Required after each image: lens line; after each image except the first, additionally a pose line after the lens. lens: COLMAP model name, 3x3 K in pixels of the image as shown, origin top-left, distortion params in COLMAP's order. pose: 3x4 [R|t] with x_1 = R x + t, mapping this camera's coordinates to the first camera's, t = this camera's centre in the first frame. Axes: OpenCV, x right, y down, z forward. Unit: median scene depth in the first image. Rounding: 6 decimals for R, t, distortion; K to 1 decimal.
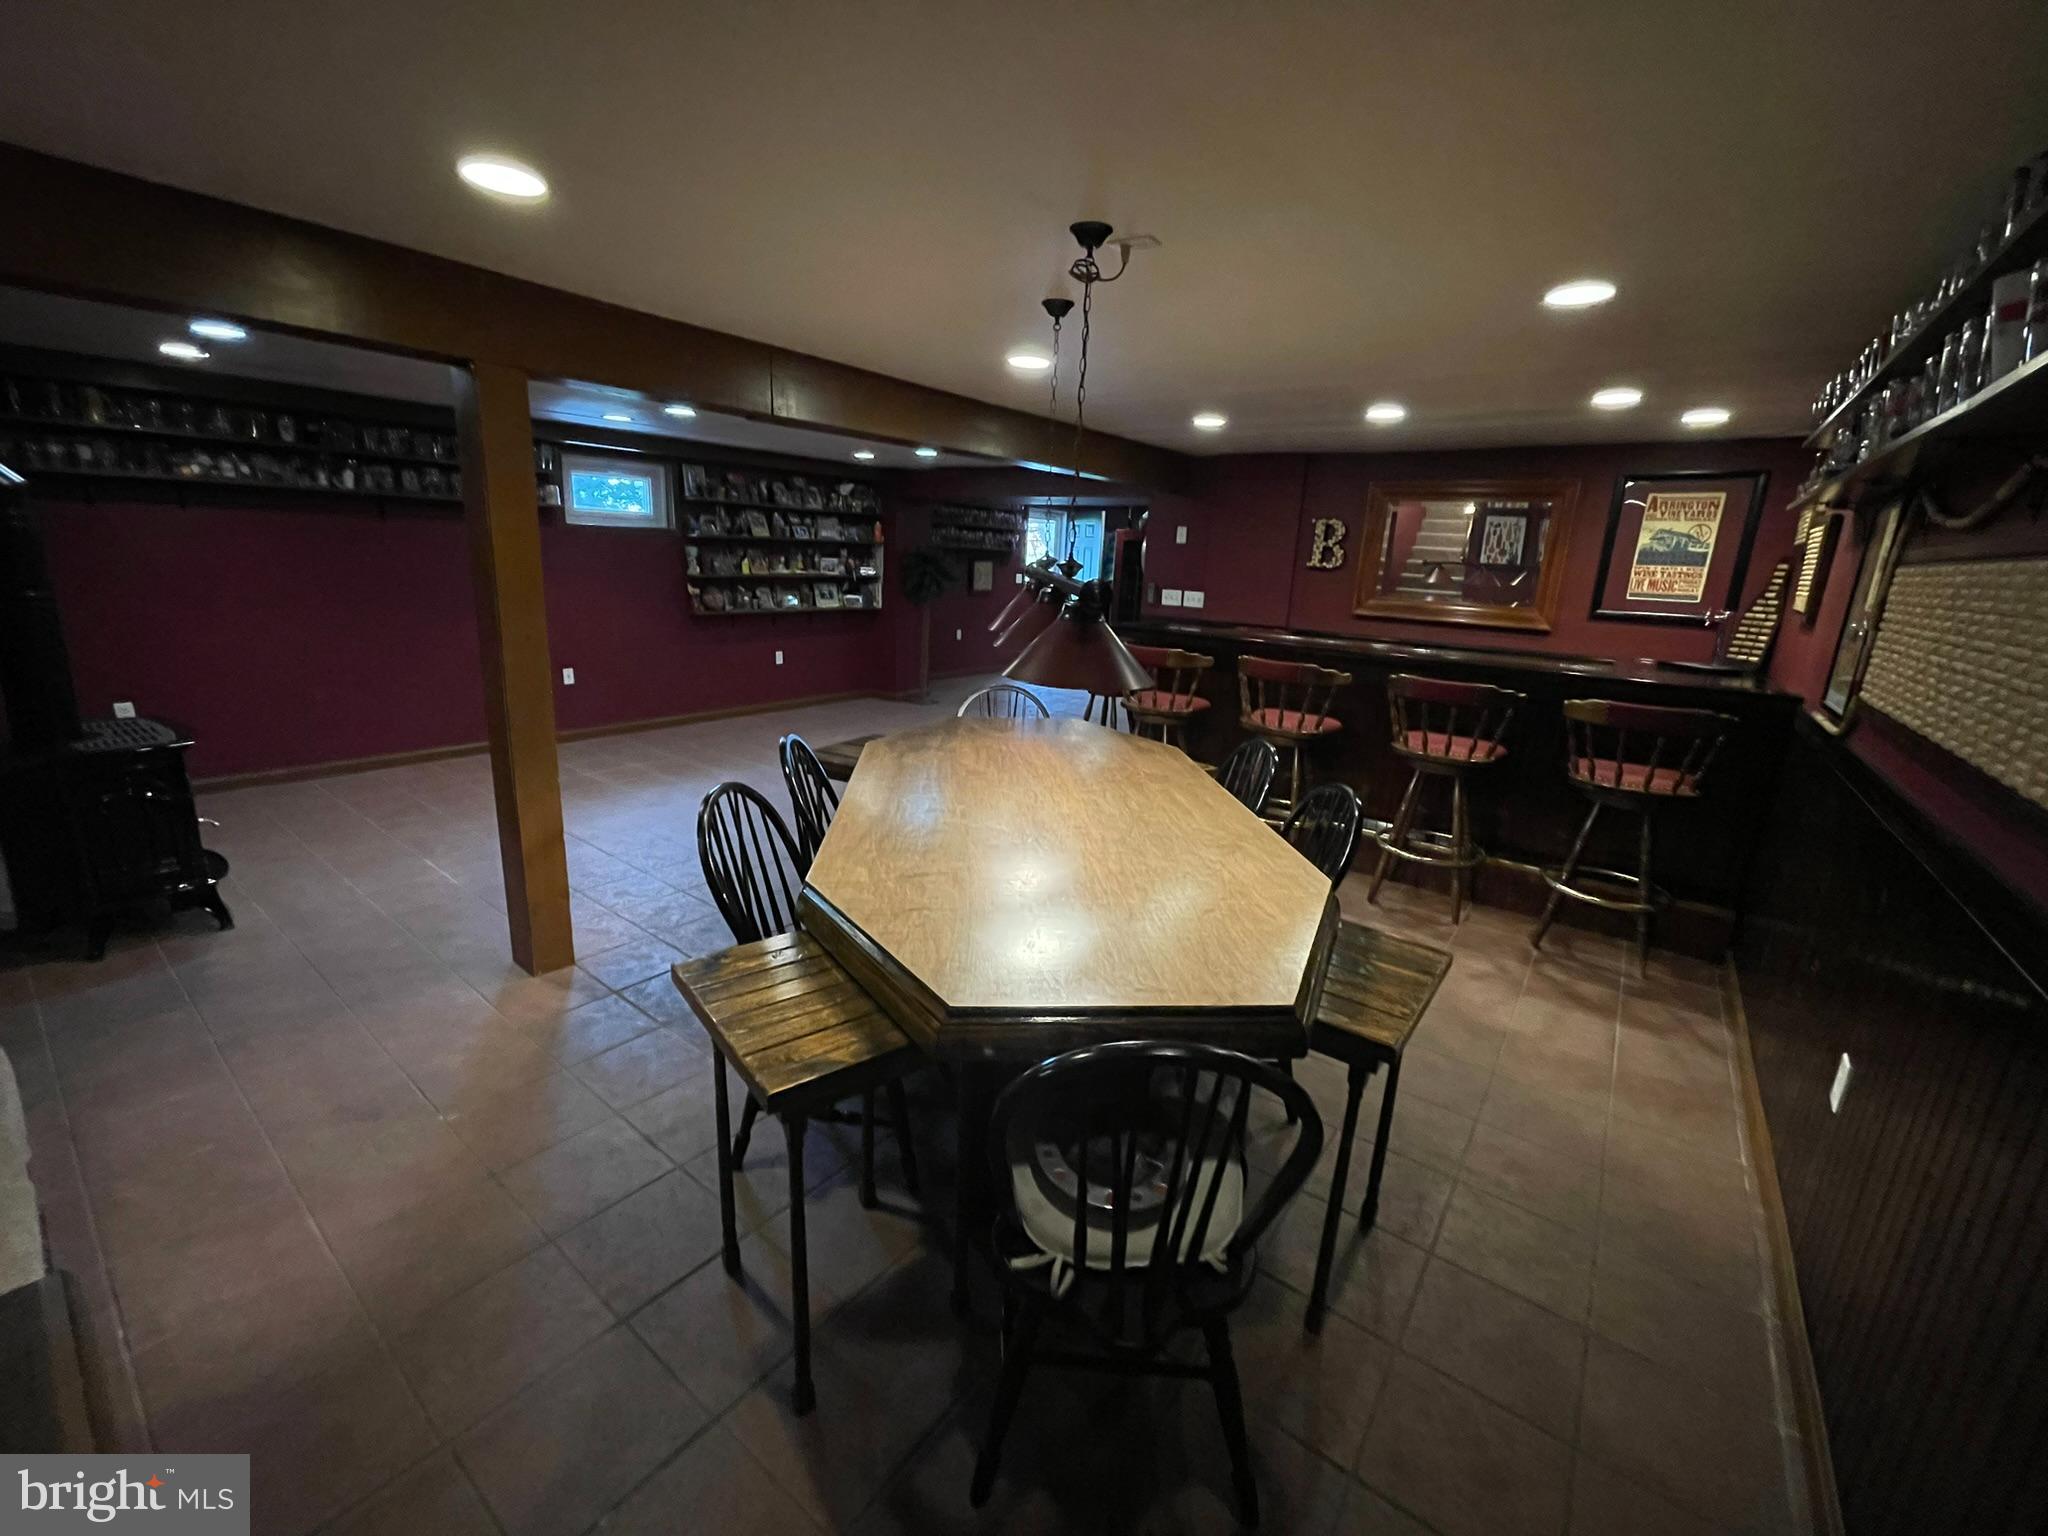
lens RADIAL K [[826.0, 0, 1025.9], [0, 826.0, 766.3], [0, 0, 1]] dist [-0.001219, -0.000227]
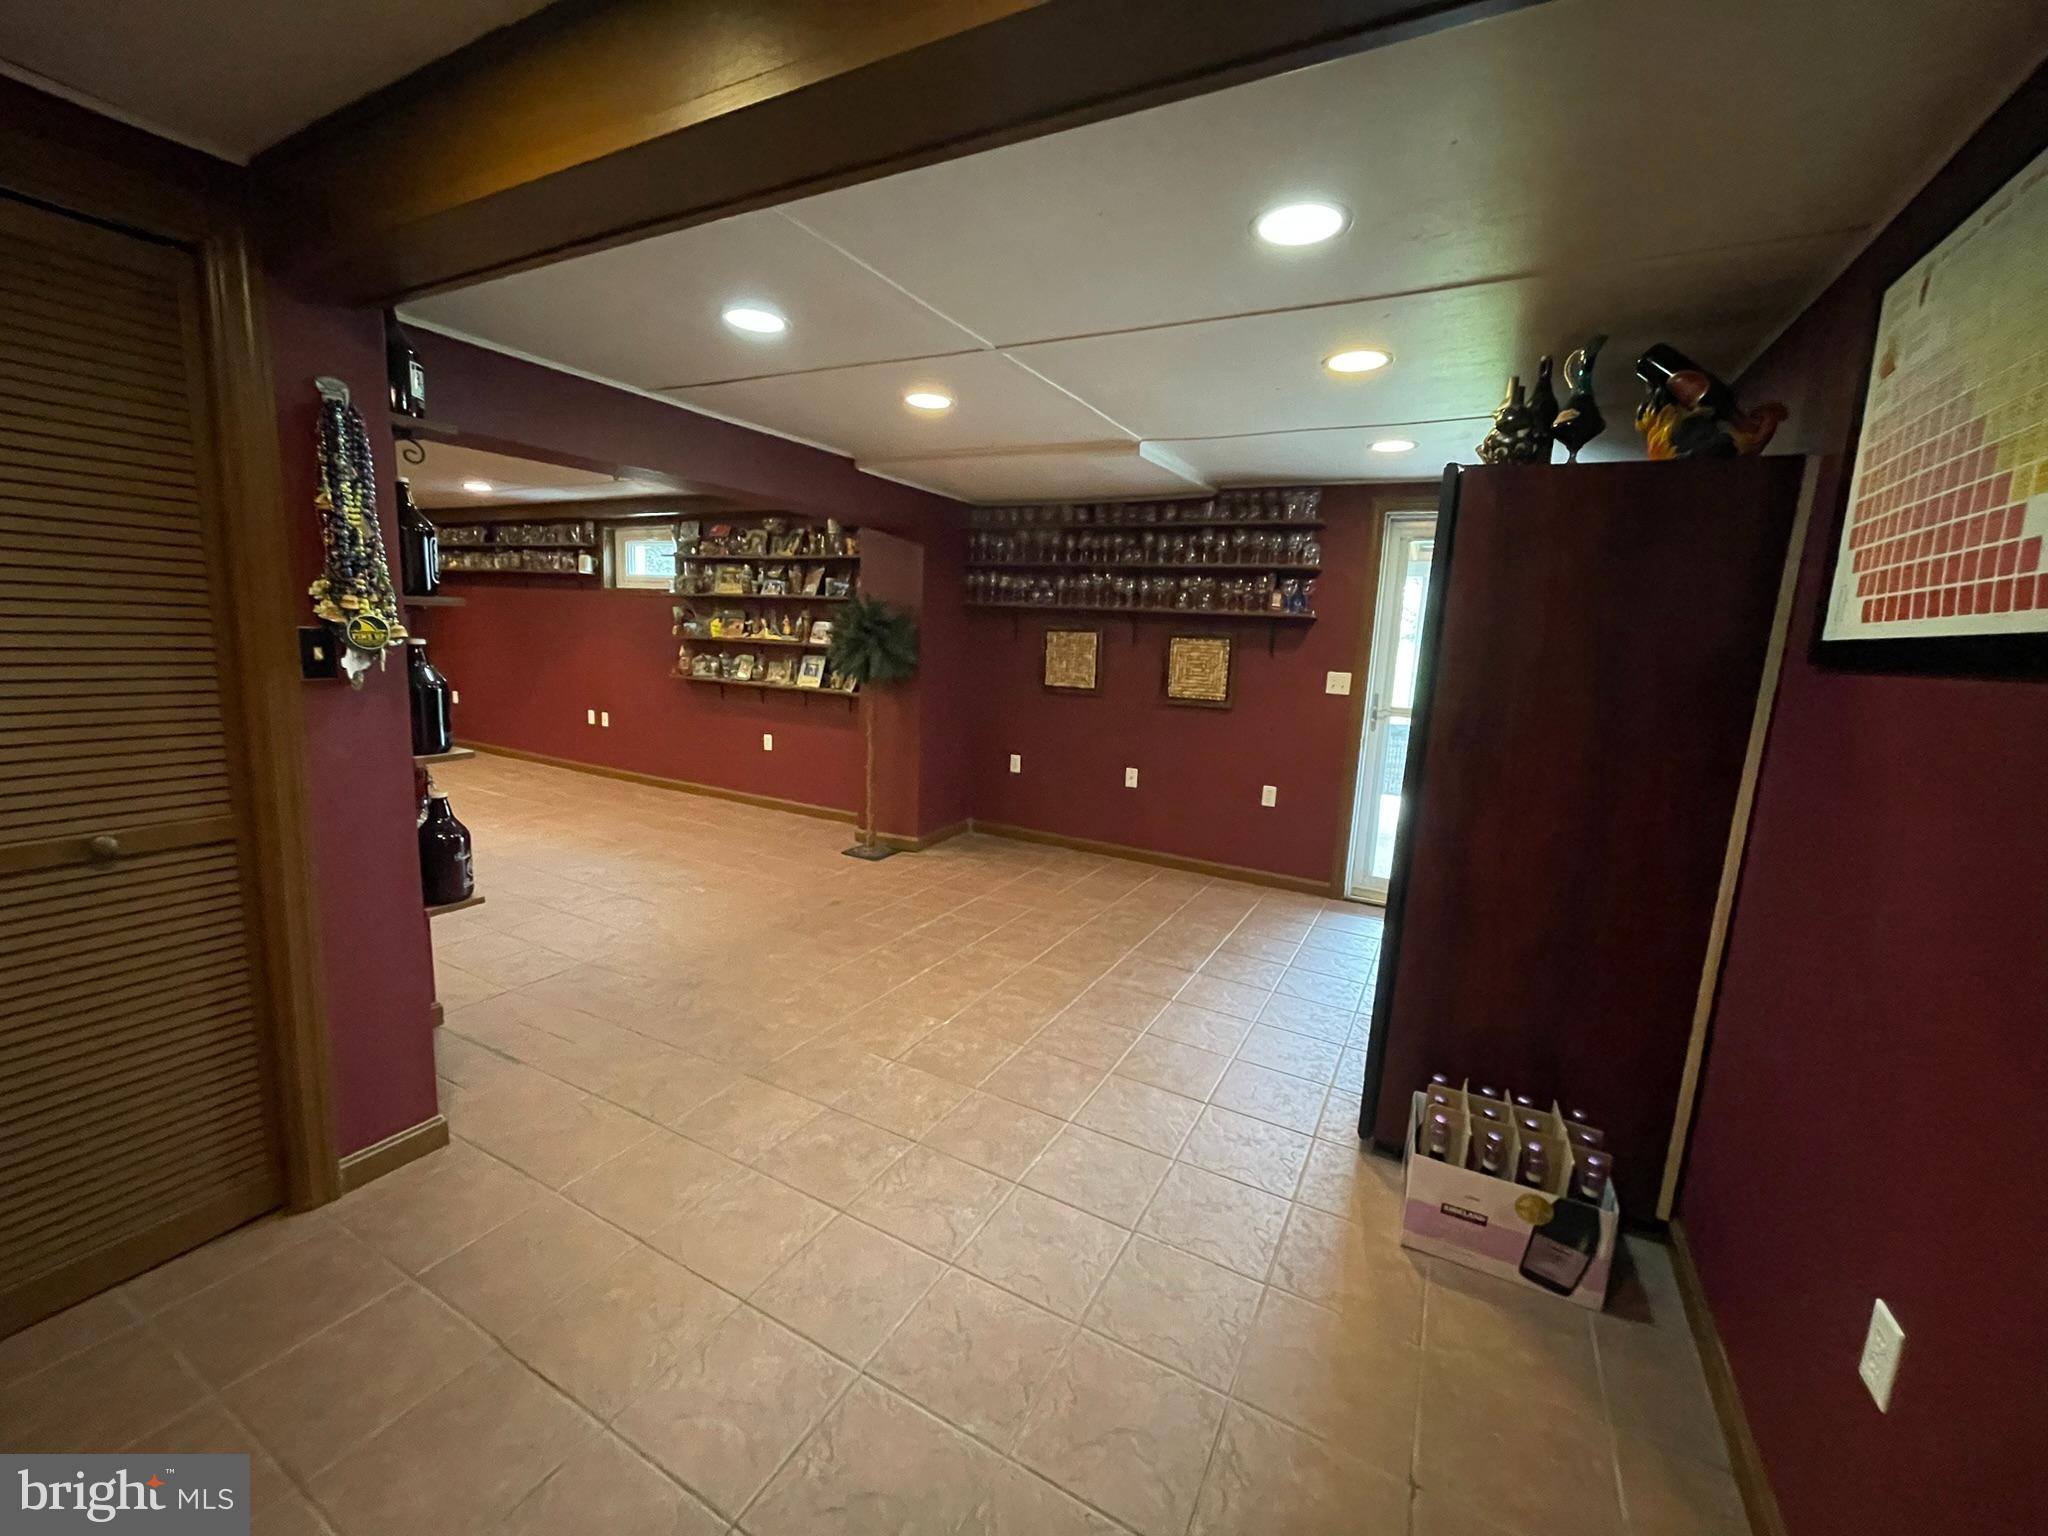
lens RADIAL K [[826.0, 0, 1034.5], [0, 826.0, 749.4], [0, 0, 1]] dist [-0.001219, -0.000227]
pose [[0.165711, 0.114203, -0.979539, 0.559513], [-0.281461, 0.957435, 0.064011, -0.260455], [0.945156, 0.265094, 0.190802, 1.141288]]
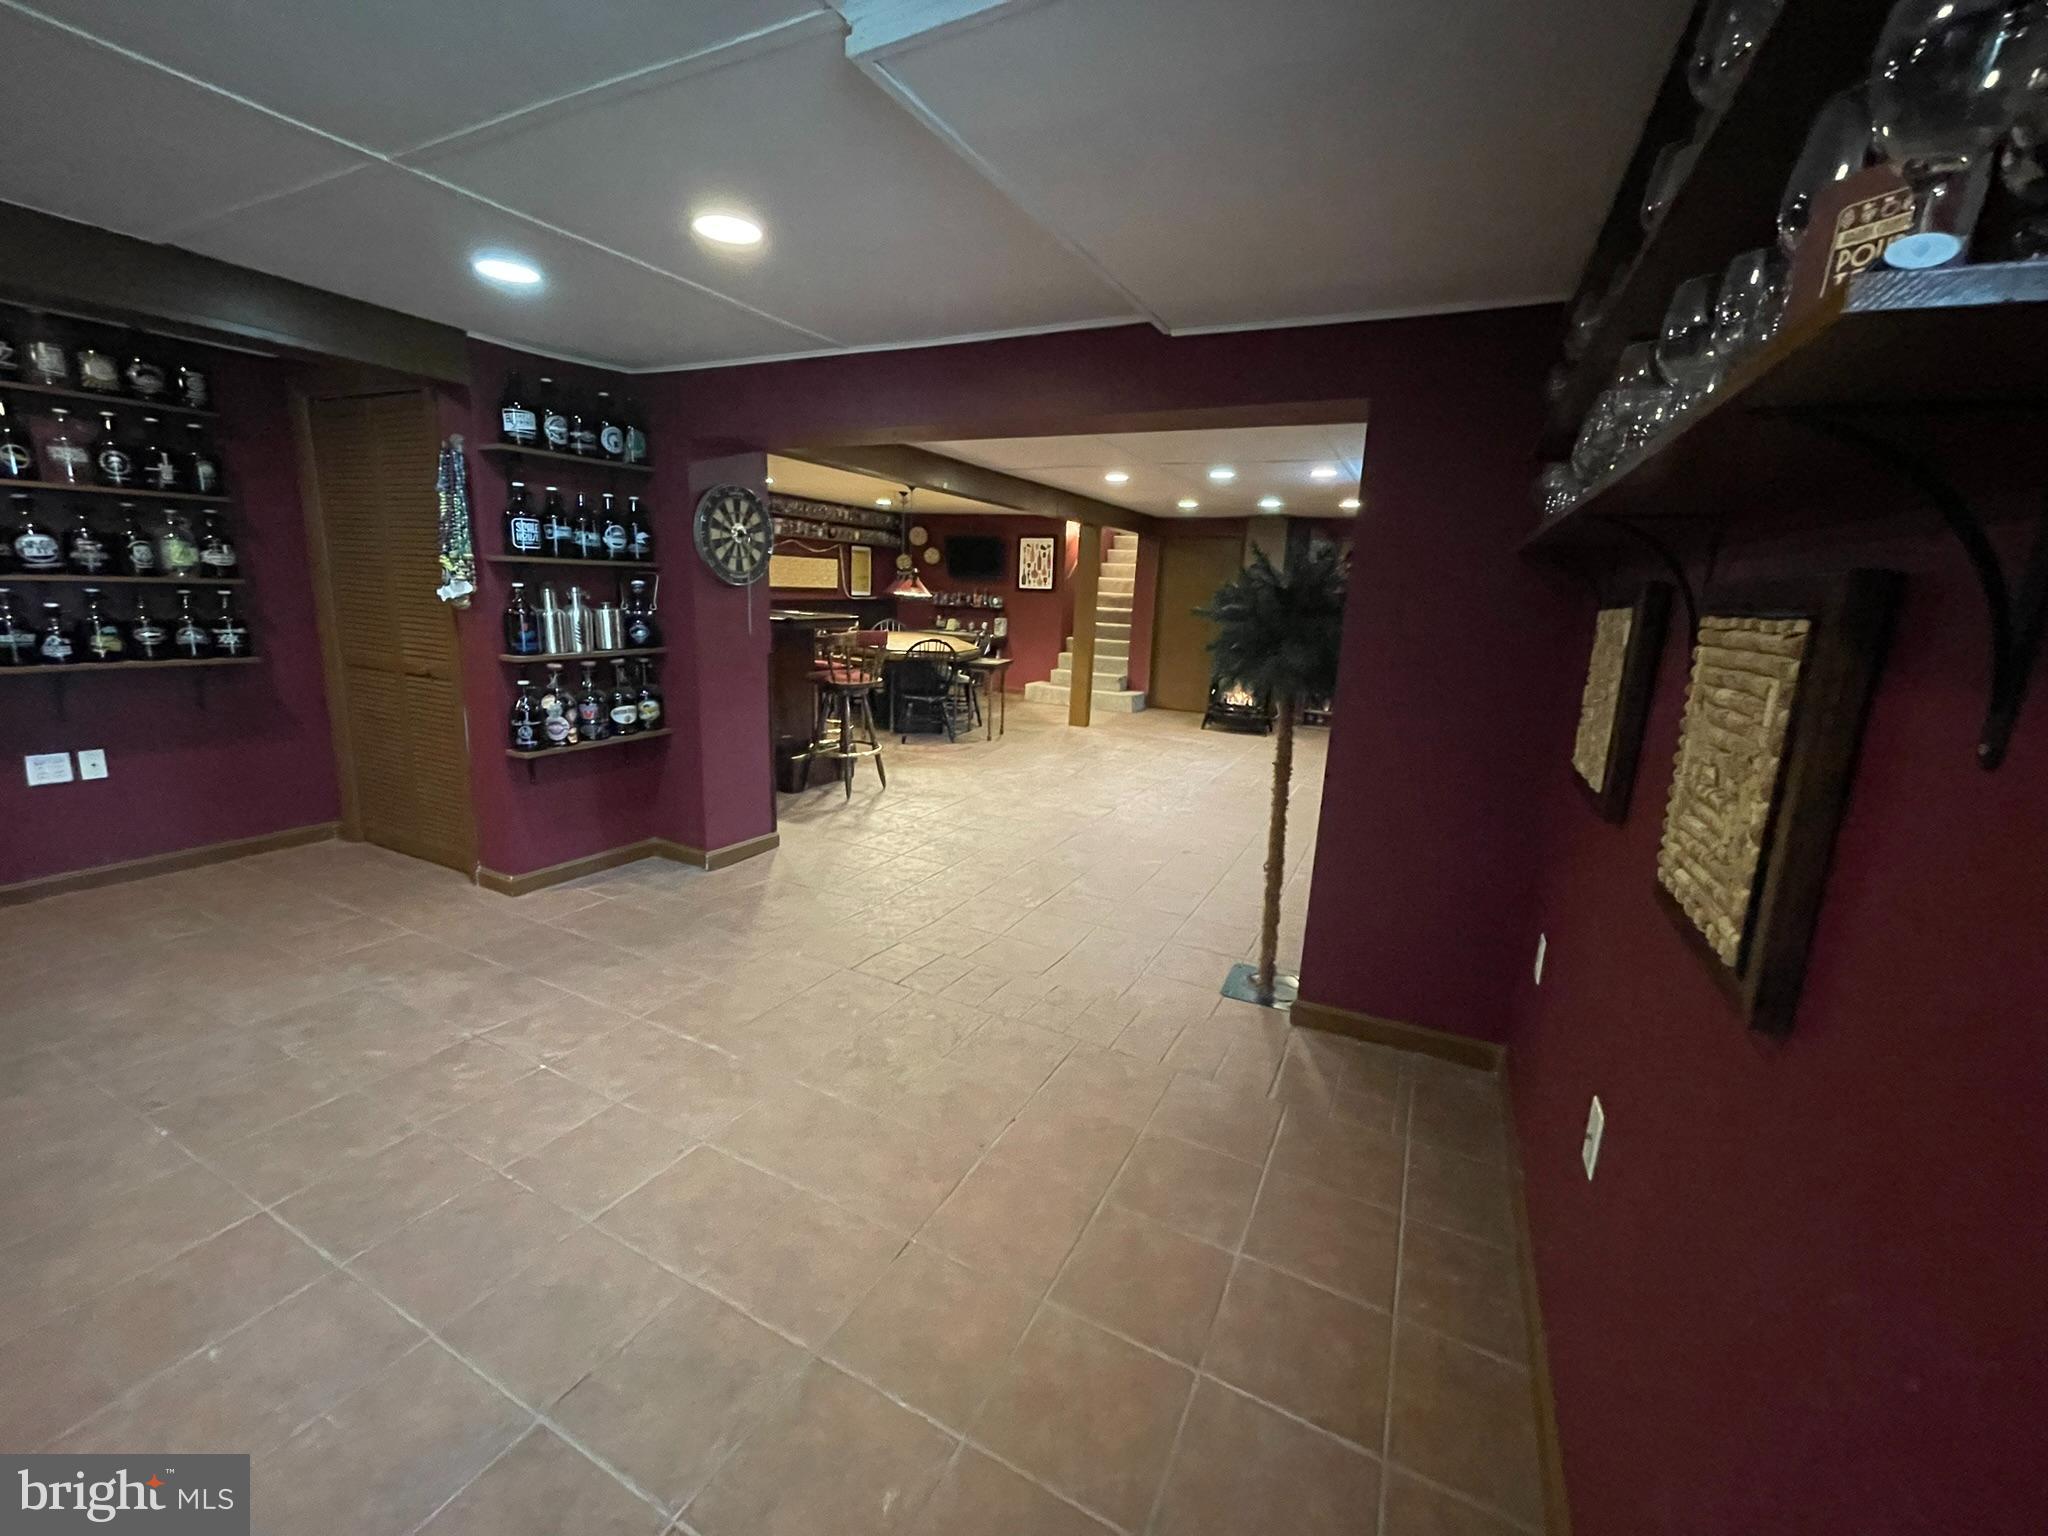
lens RADIAL K [[826.0, 0, 1025.2], [0, 826.0, 771.3], [0, 0, 1]] dist [-0.001219, -0.000227]
pose [[-0.978809, -0.043290, -0.200148, 0.072992], [-0.130600, 0.884787, 0.447320, -0.360949], [0.157724, 0.463980, -0.871691, 1.458774]]
